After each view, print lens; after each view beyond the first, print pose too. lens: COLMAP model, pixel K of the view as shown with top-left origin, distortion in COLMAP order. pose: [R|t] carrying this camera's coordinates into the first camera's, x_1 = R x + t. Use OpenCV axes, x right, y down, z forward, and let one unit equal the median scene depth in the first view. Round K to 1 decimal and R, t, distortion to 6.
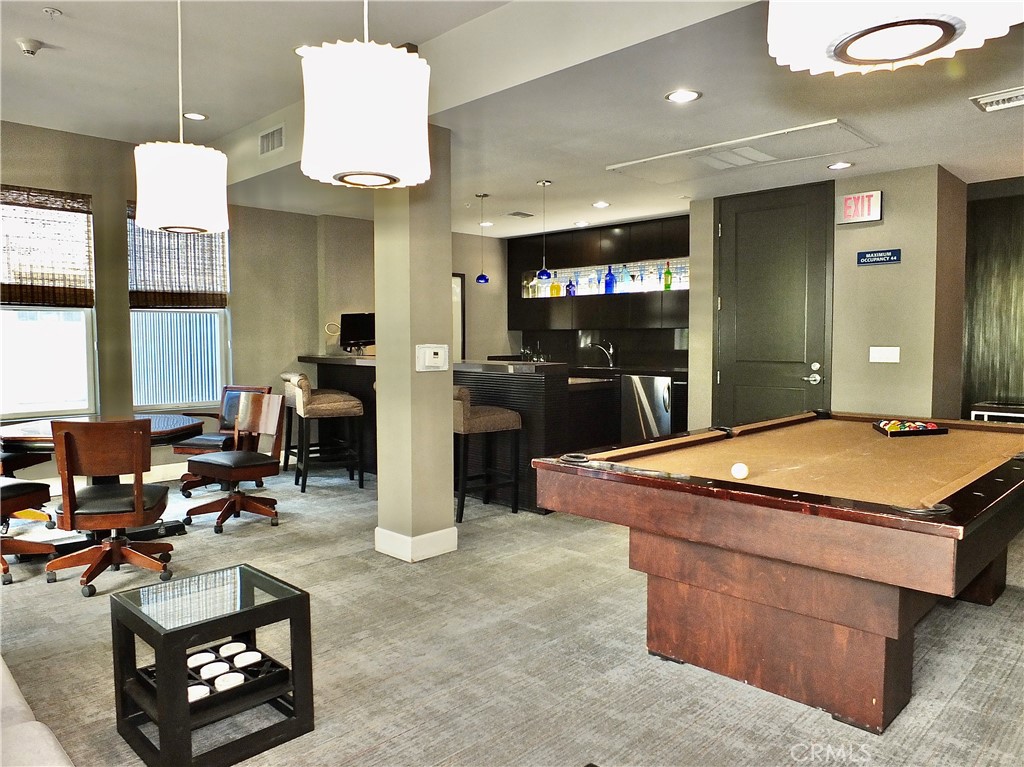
lens RADIAL K [[710.2, 0, 512.0], [0, 710.2, 383.5], [0, 0, 1]] dist [-0.018286, -0.006852]
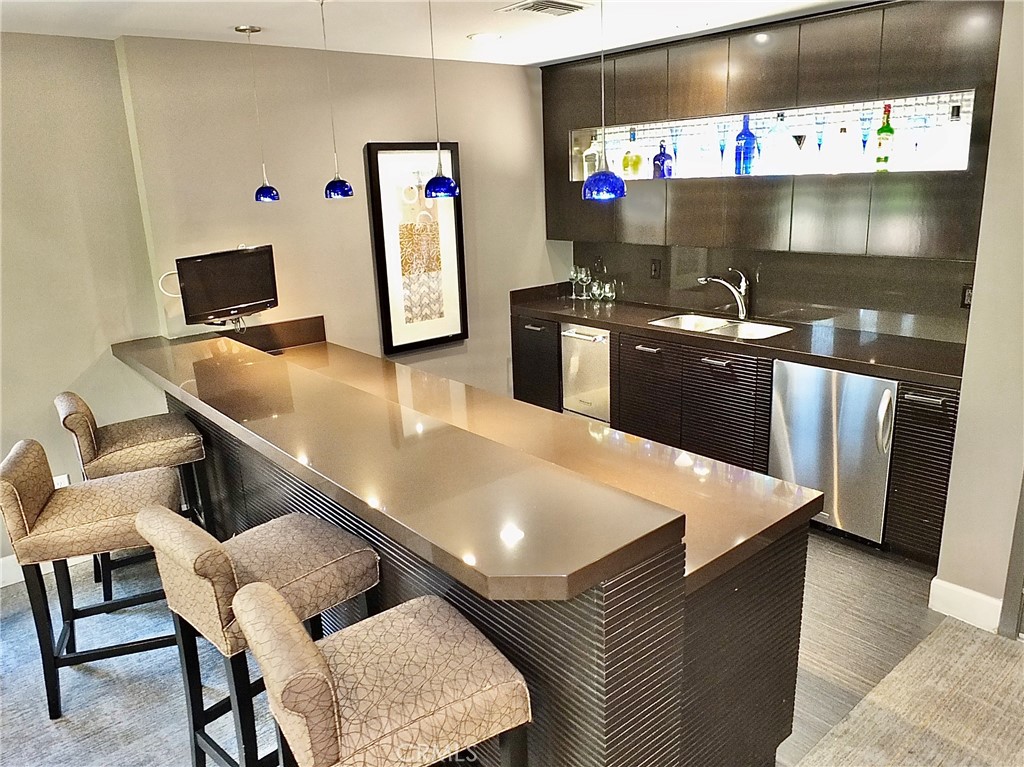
lens RADIAL K [[730.3, 0, 513.0], [0, 730.3, 377.5], [0, 0, 1]] dist [-0.014997, -0.006686]
pose [[0.995435, -0.015206, -0.094225, 0.022545], [0.033999, 0.978961, 0.201195, -0.094294], [0.089183, -0.203480, 0.975009, 0.456276]]
